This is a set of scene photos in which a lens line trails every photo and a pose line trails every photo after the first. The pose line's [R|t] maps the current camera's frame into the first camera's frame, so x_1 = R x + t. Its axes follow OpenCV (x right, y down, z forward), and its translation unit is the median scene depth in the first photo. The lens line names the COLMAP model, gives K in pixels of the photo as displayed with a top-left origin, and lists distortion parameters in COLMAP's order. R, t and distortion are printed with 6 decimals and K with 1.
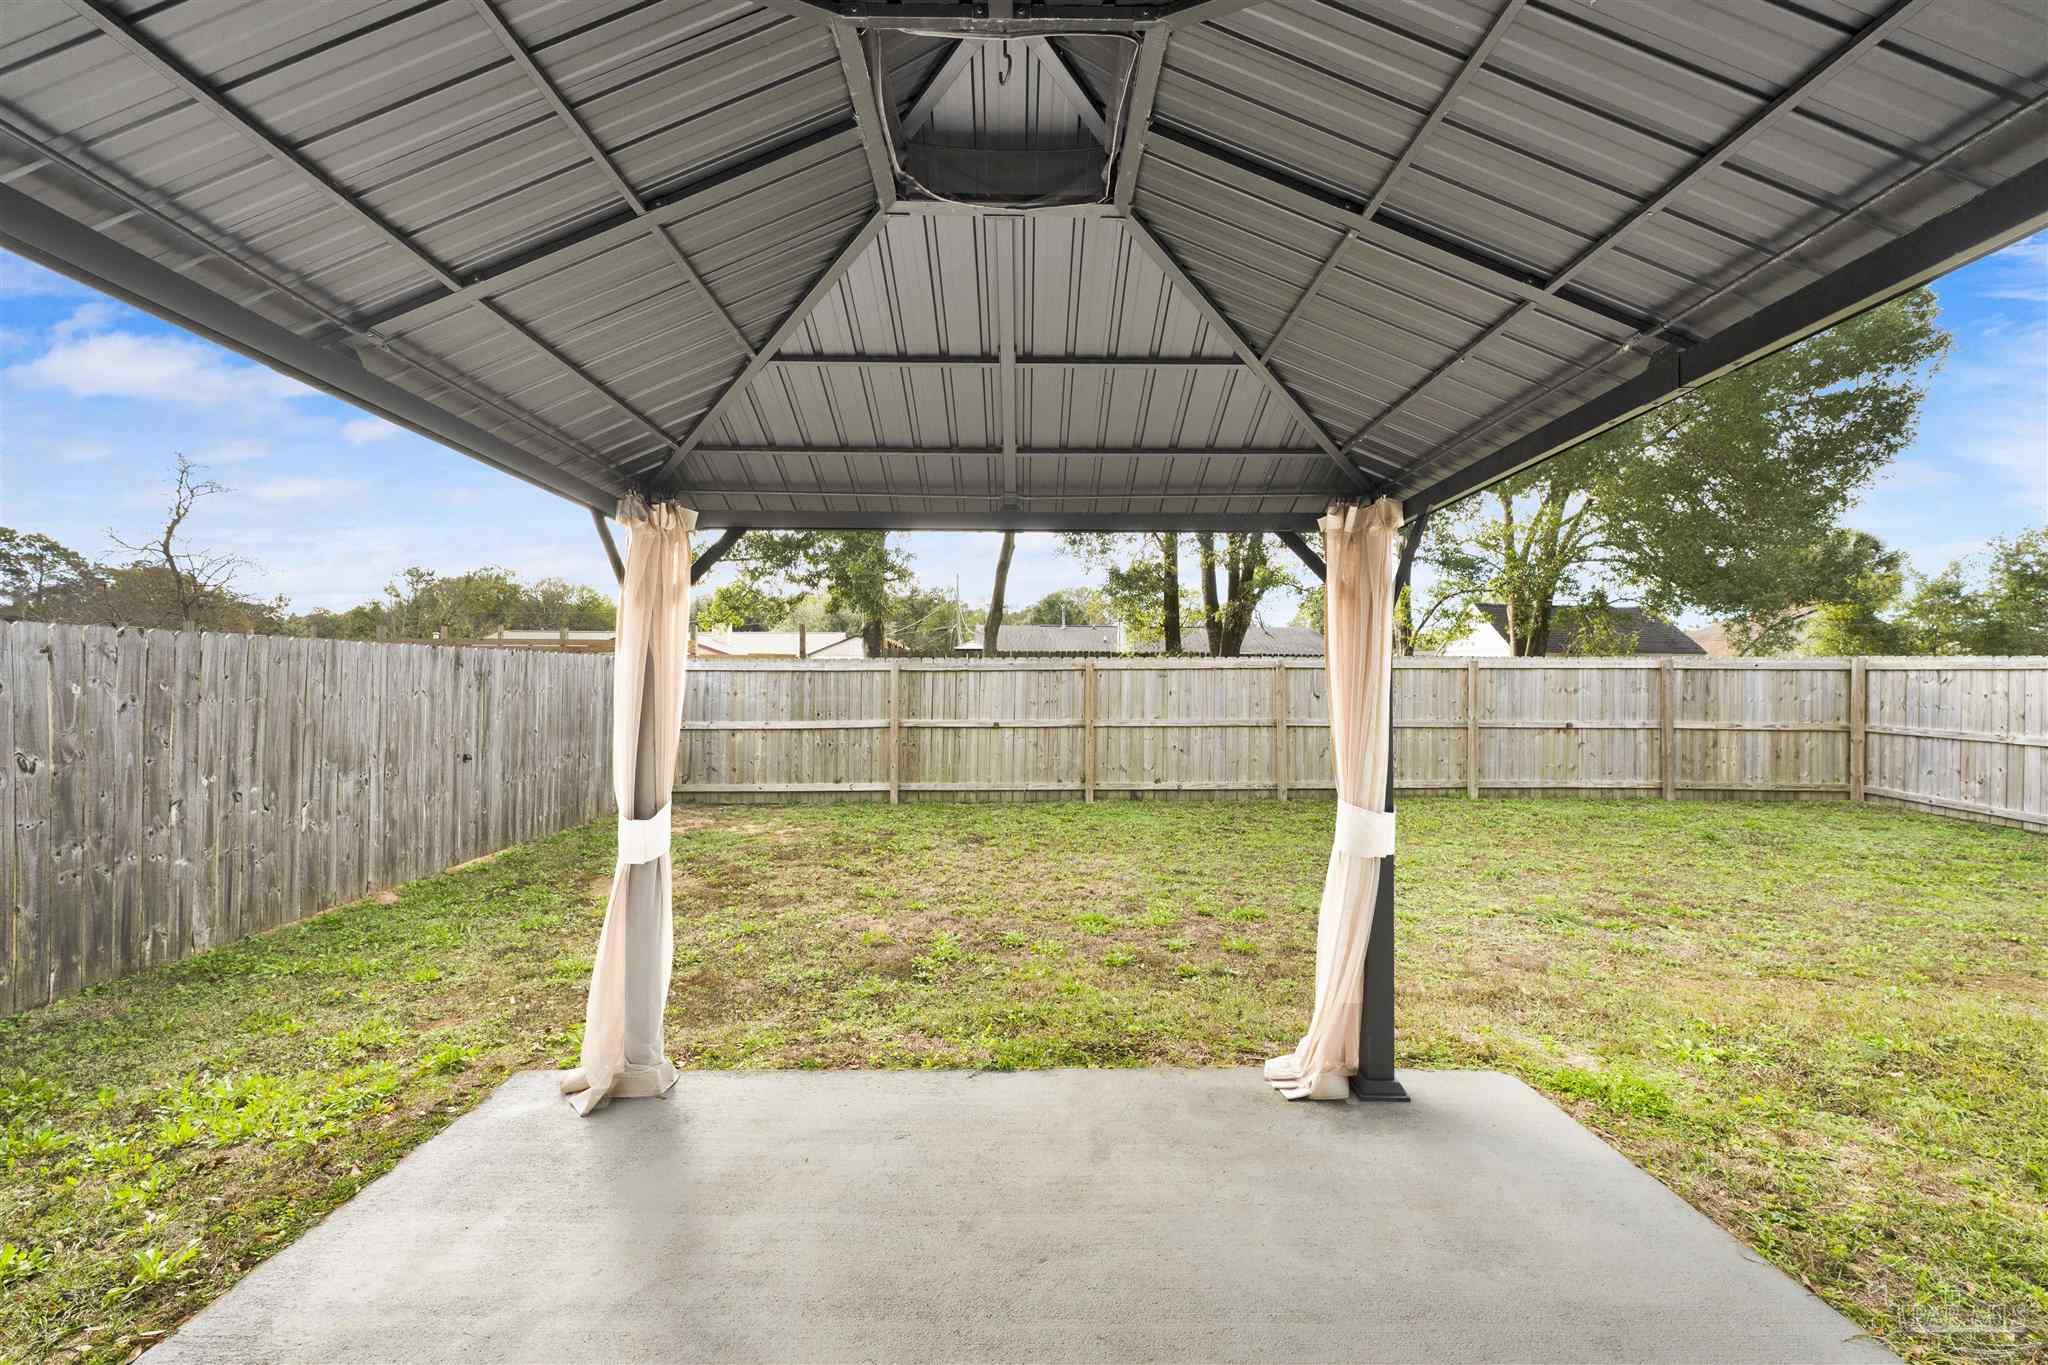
lens RADIAL K [[876.2, 0, 1023.7], [0, 876.2, 683.3], [0, 0, 1]] dist [0.002537, 0.000298]
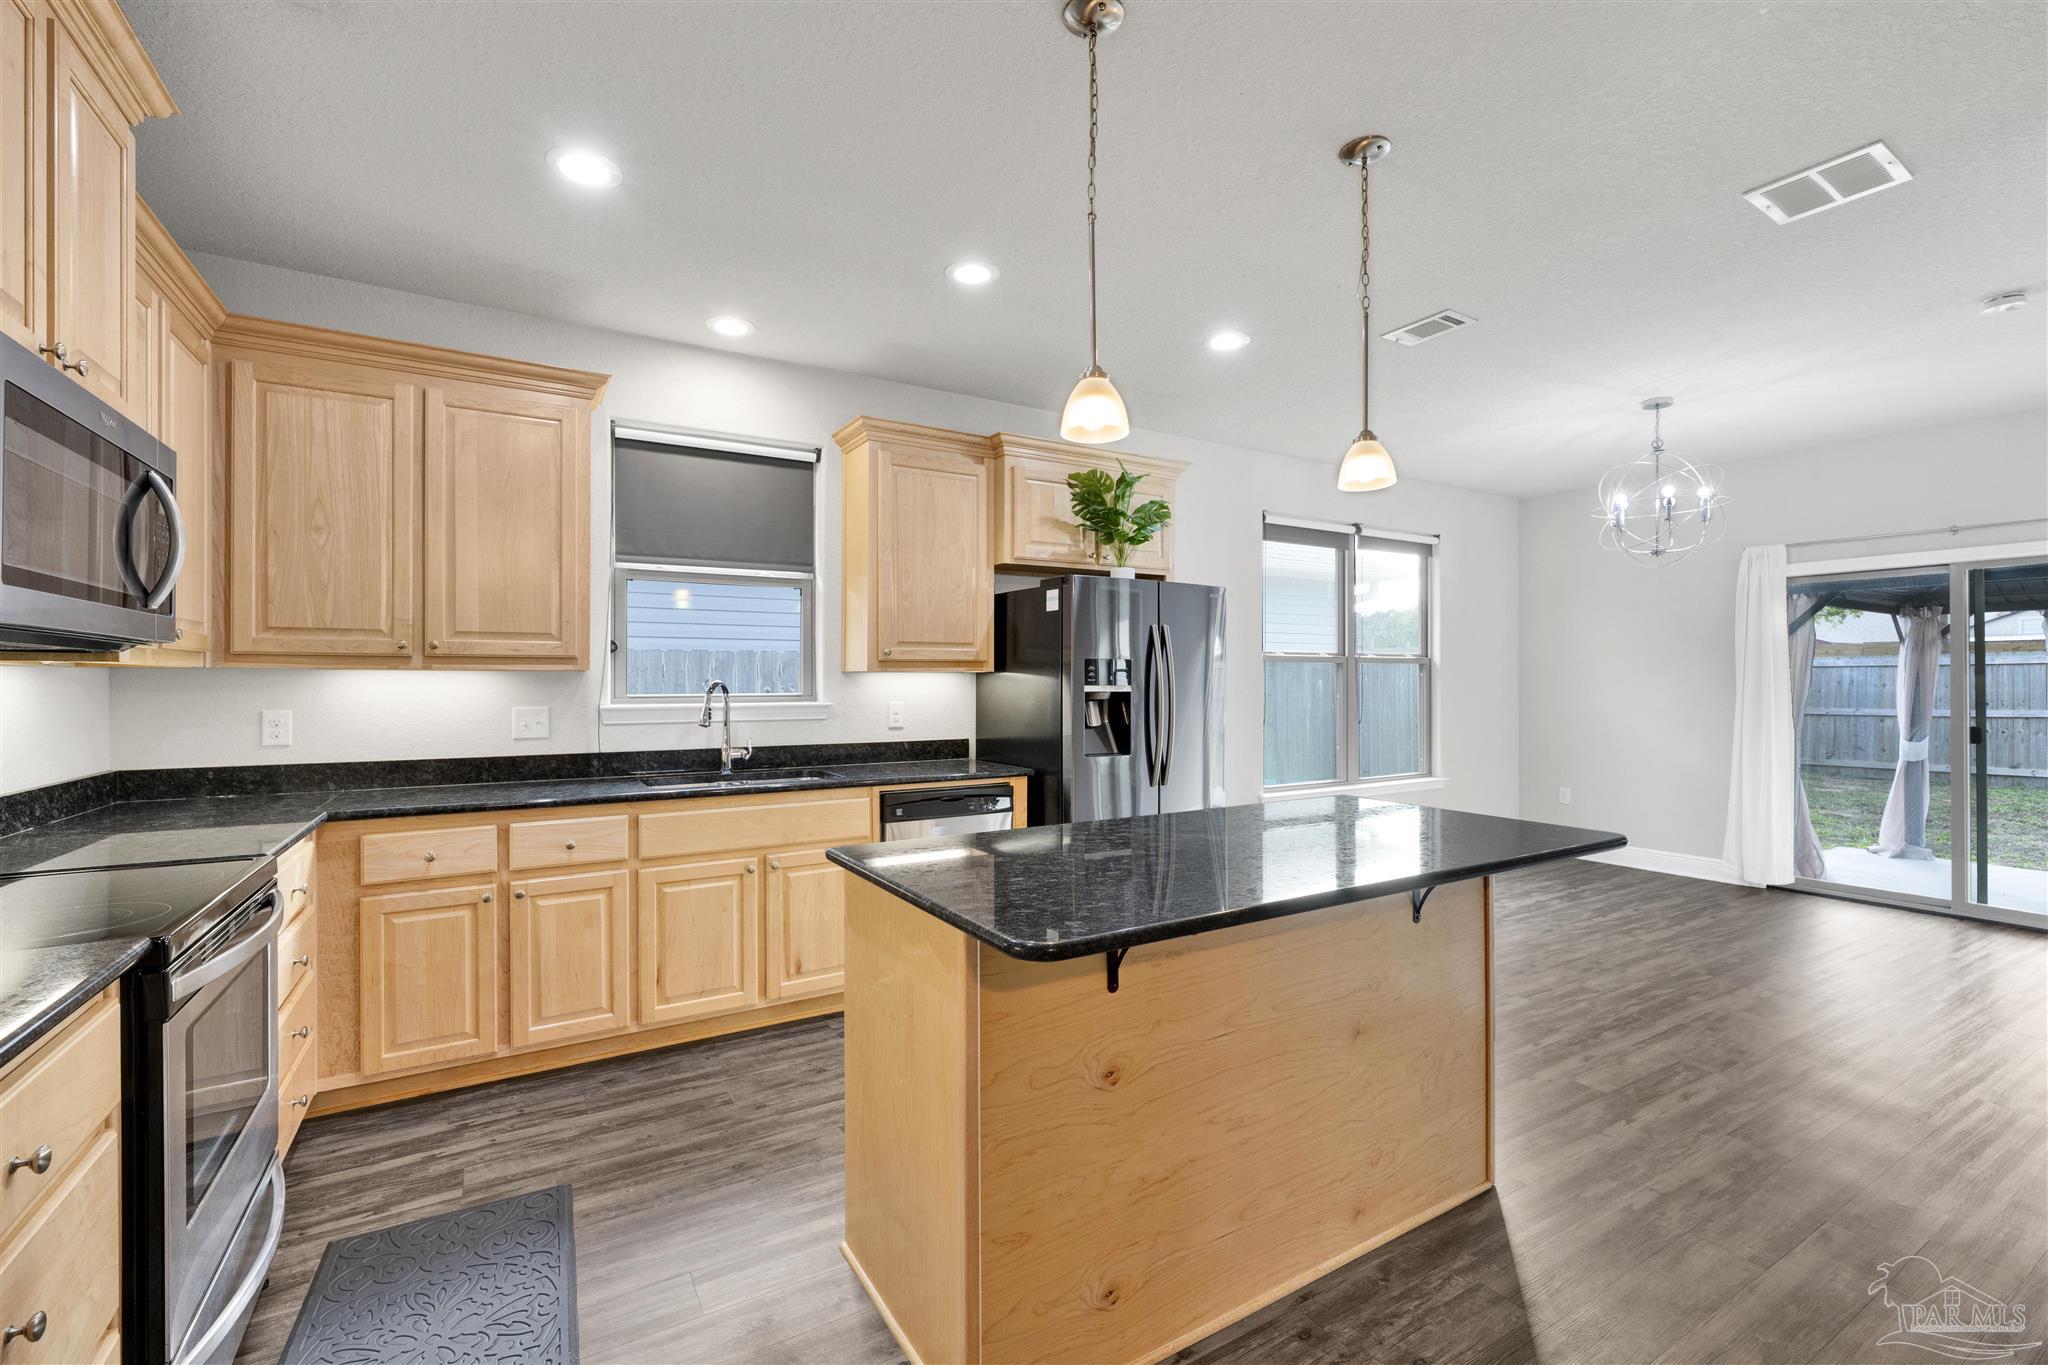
lens RADIAL K [[876.2, 0, 1015.8], [0, 876.2, 679.7], [0, 0, 1]] dist [0.002537, 0.000298]
pose [[0.500430, -0.006357, -0.865754, 0.114494], [0.009122, 0.999956, -0.002070, -0.005234], [0.865729, -0.006861, 0.500466, -0.621315]]
